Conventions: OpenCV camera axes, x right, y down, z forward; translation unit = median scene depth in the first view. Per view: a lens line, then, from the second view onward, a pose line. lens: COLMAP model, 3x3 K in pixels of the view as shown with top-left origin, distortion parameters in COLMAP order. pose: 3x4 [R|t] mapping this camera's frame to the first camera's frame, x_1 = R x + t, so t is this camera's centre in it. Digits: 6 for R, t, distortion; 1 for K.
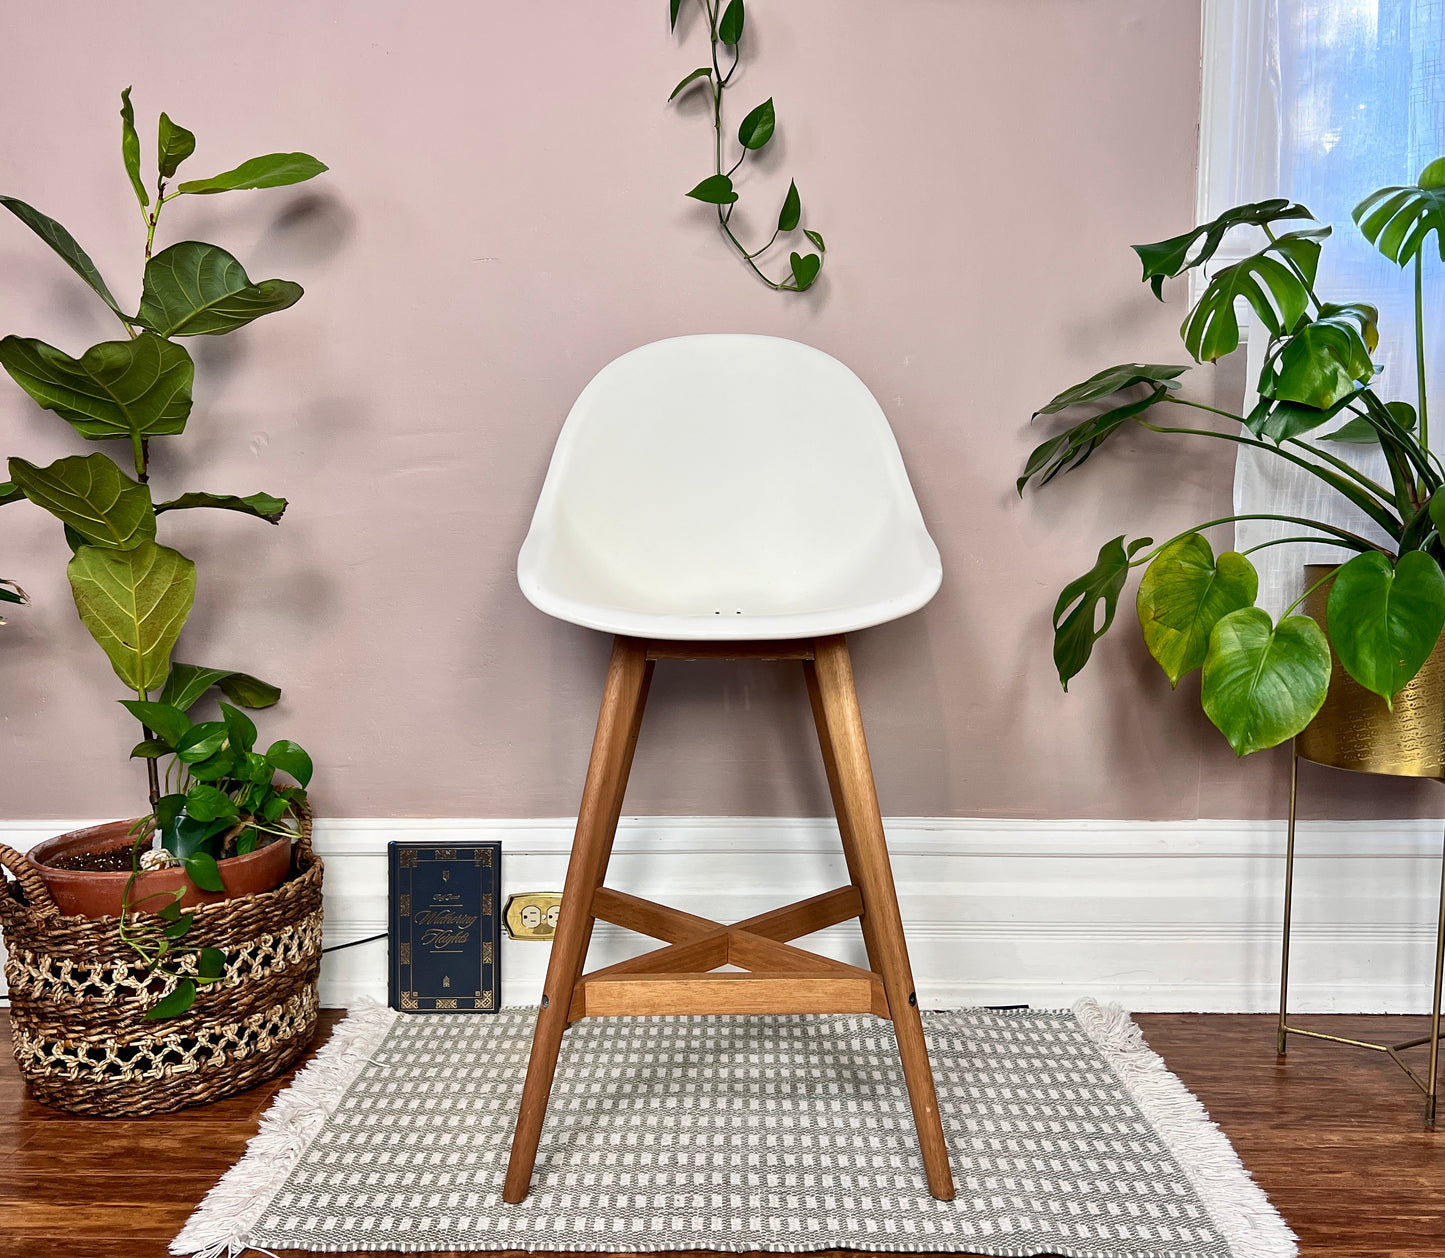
lens RADIAL K [[1249.5, 0, 733.0], [0, 1249.5, 636.3], [0, 0, 1]] dist [0.012462, -0.002940]
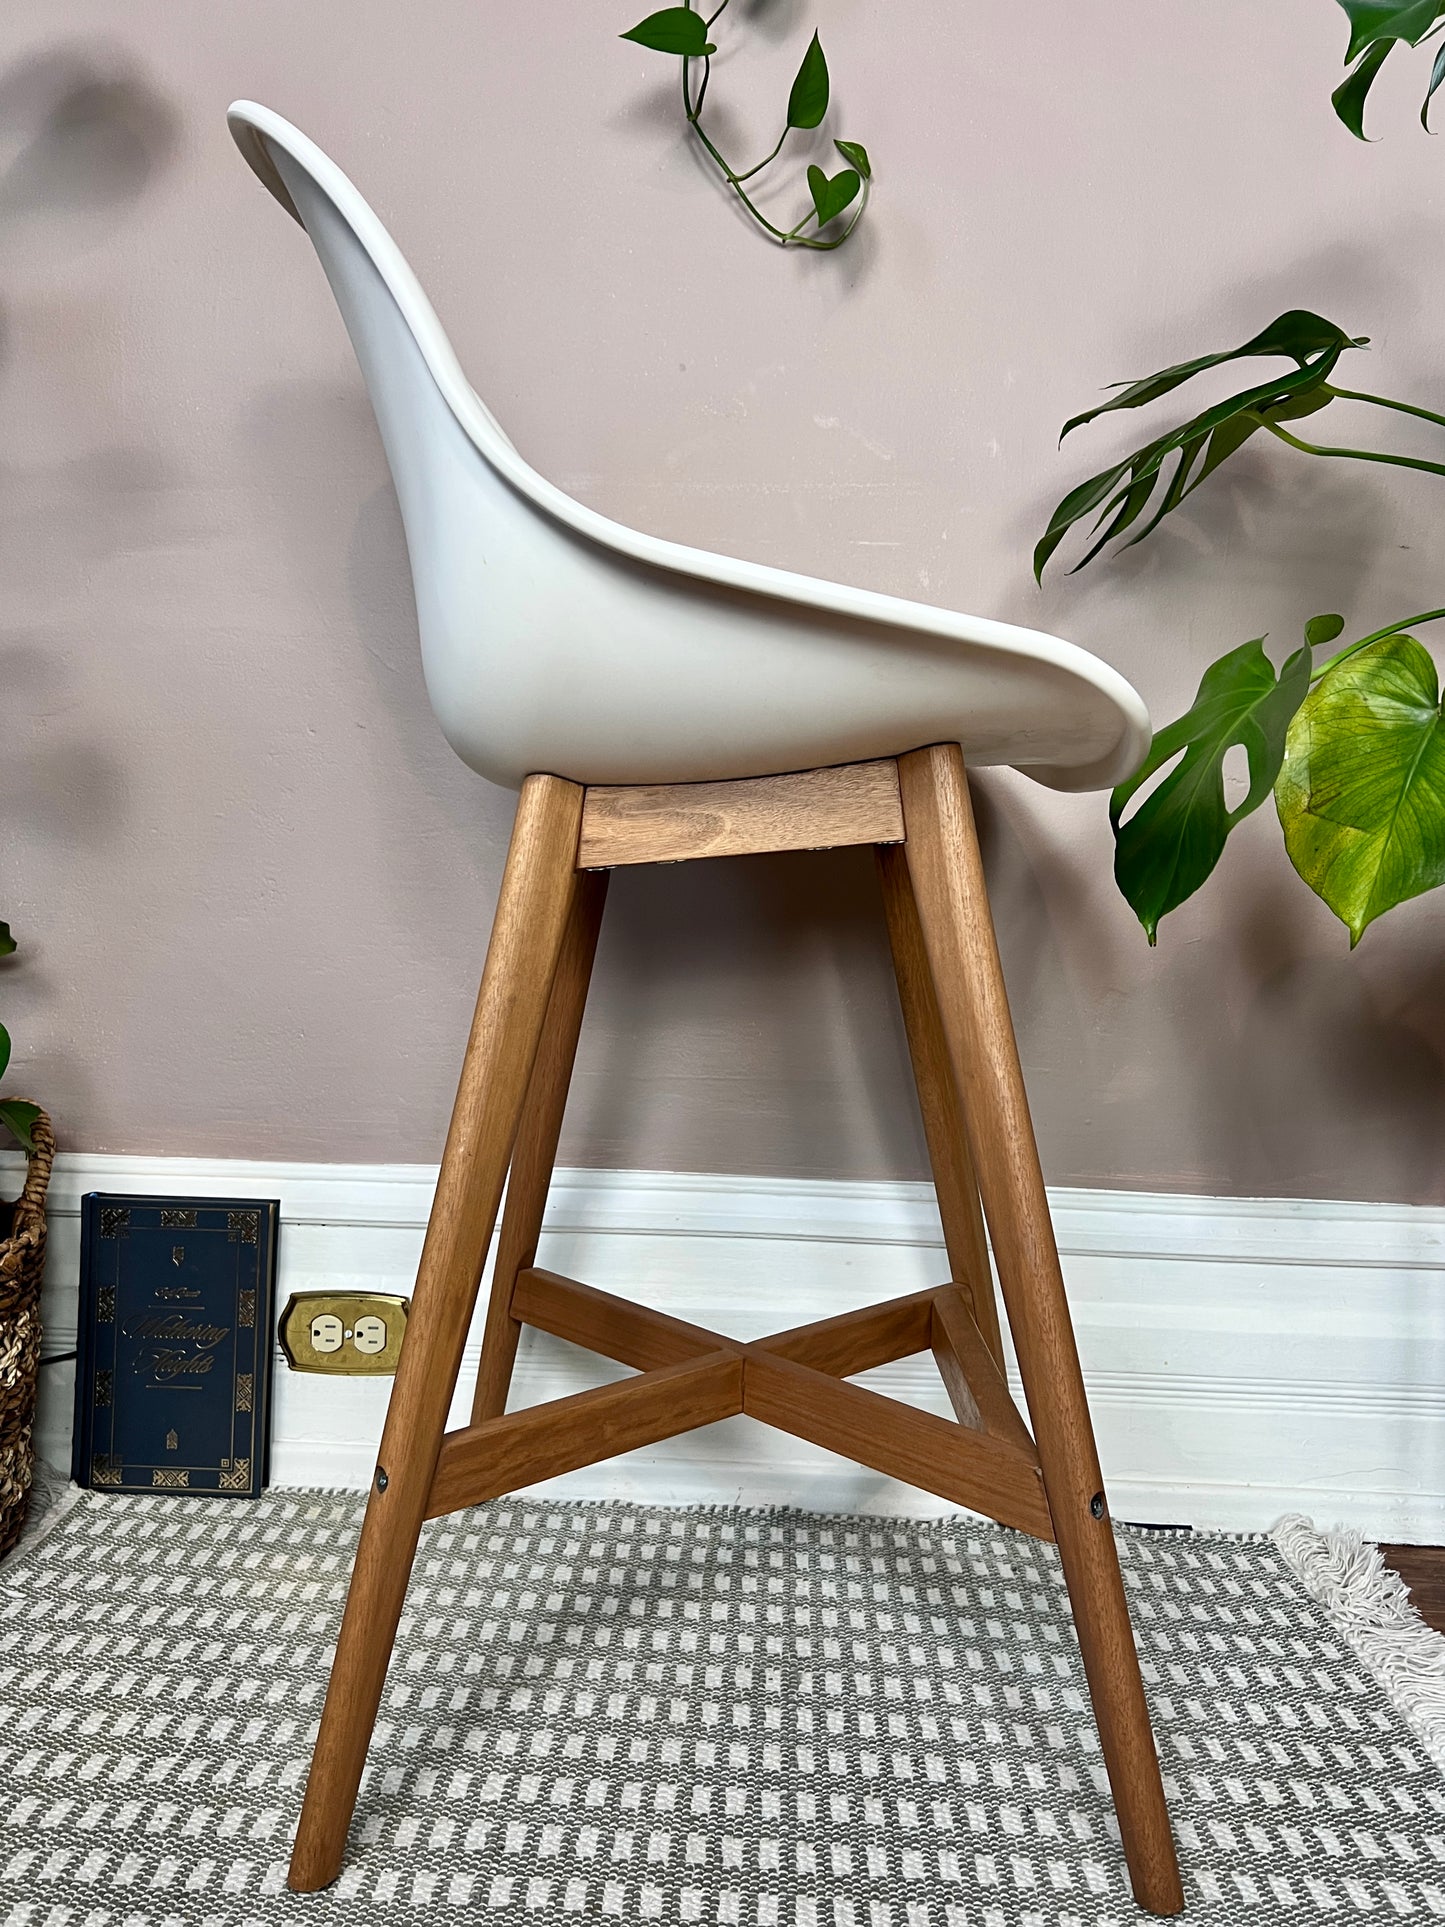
lens RADIAL K [[1496.5, 0, 724.2], [0, 1496.5, 972.8], [0, 0, 1]] dist [0.036918, -0.054537]
pose [[0.999102, 0.032214, -0.027530, 0.043110], [-0.032705, 0.999310, -0.017595, 0.077728], [0.026944, 0.018479, 0.999466, 0.369794]]
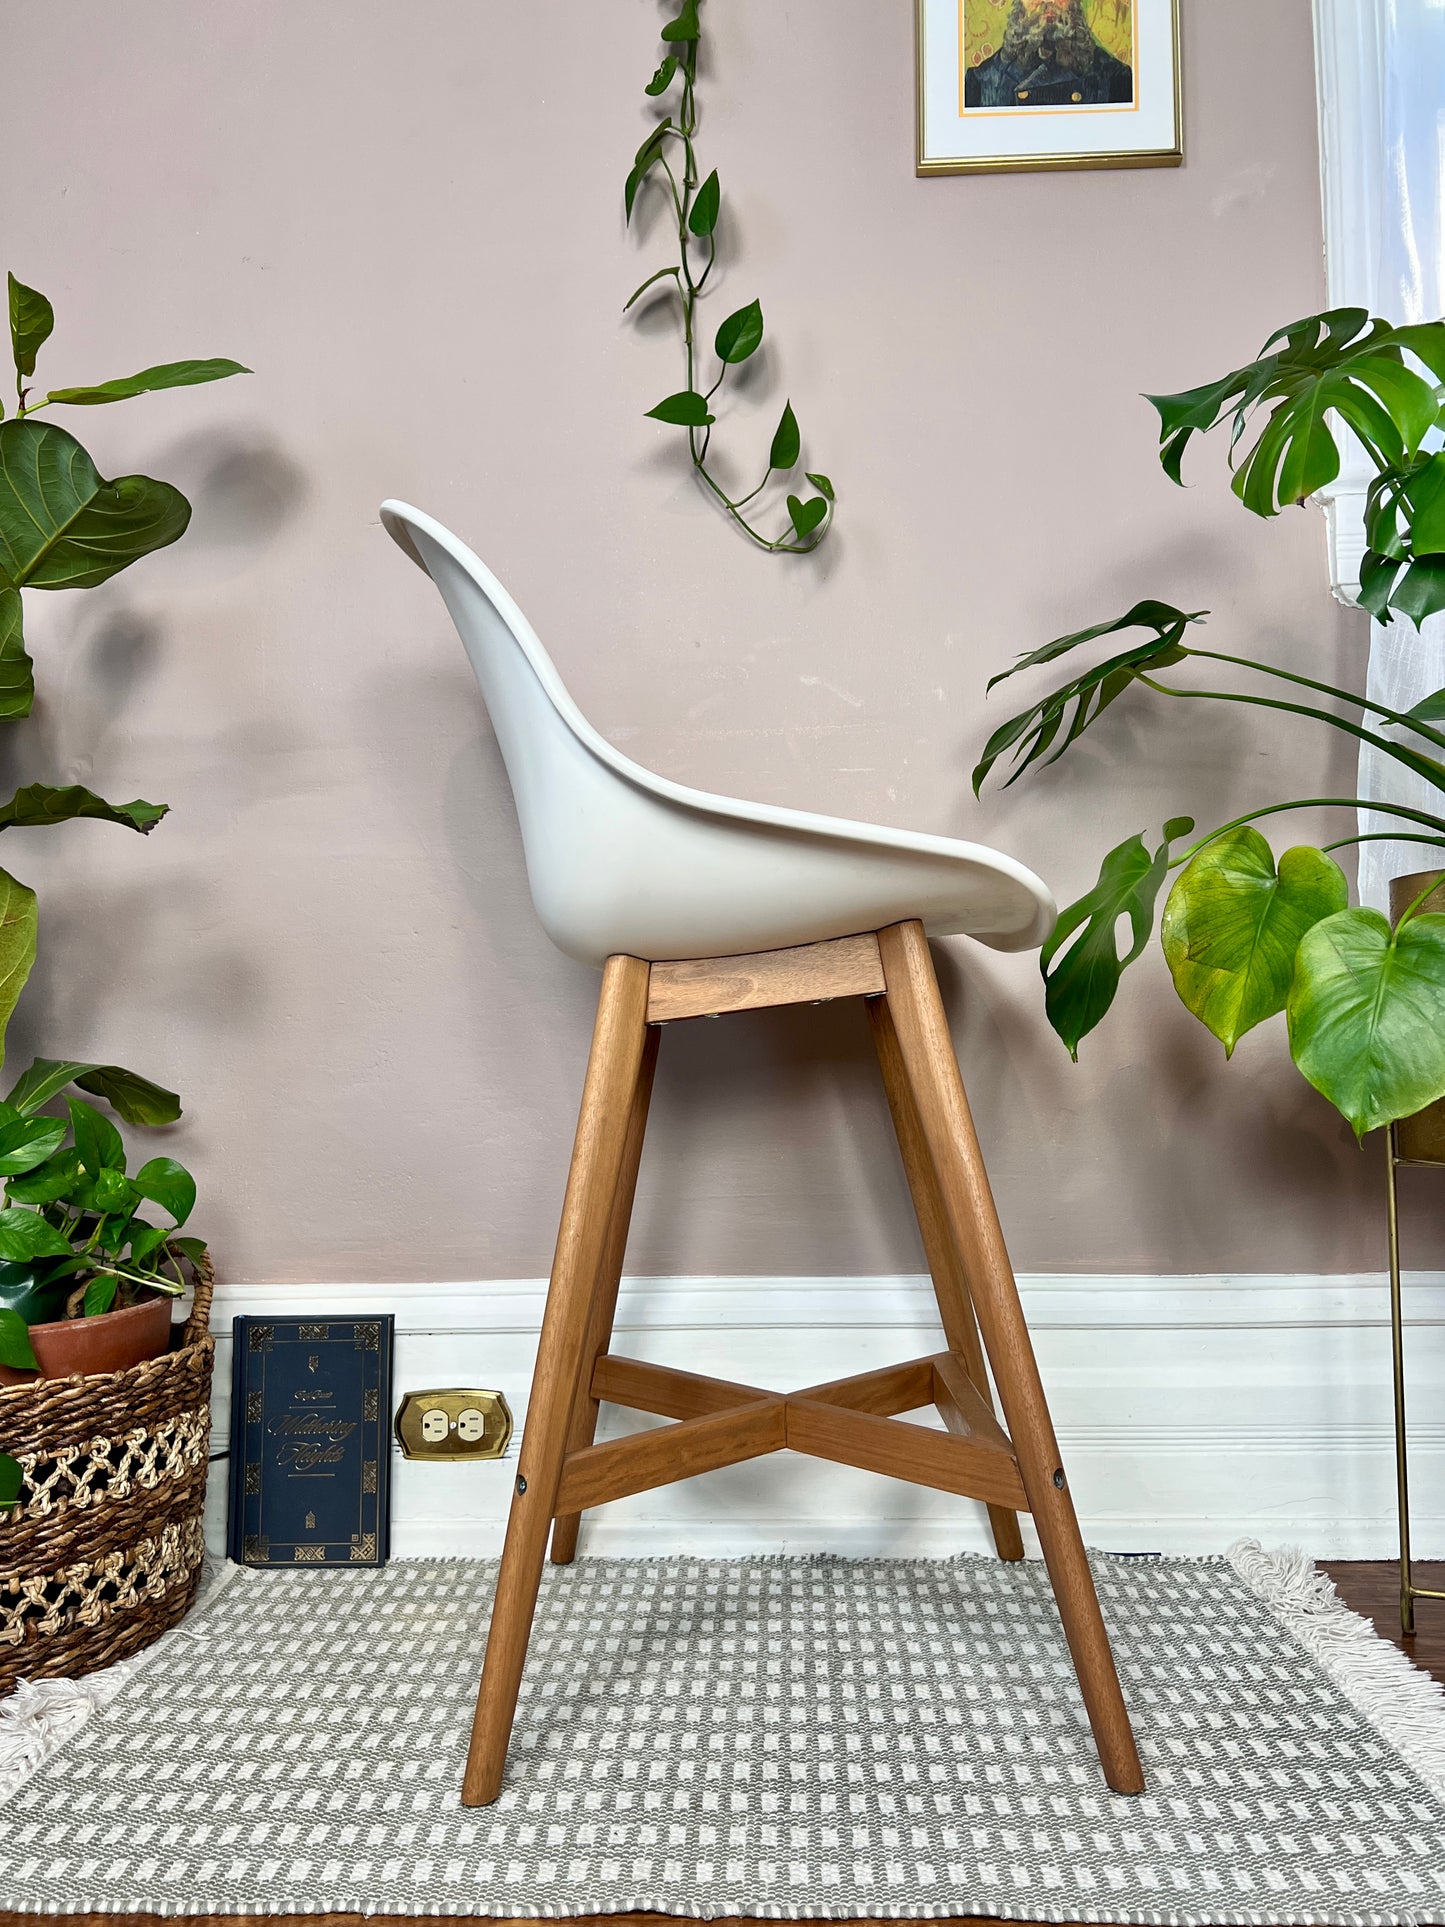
lens RADIAL K [[1485.3, 0, 730.2], [0, 1485.3, 973.4], [0, 0, 1]] dist [0.026396, -0.029605]
pose [[0.999587, -0.015823, -0.023991, 0.032181], [0.012379, 0.990432, -0.137446, 0.110333], [0.025936, 0.137092, 0.990219, 0.176335]]
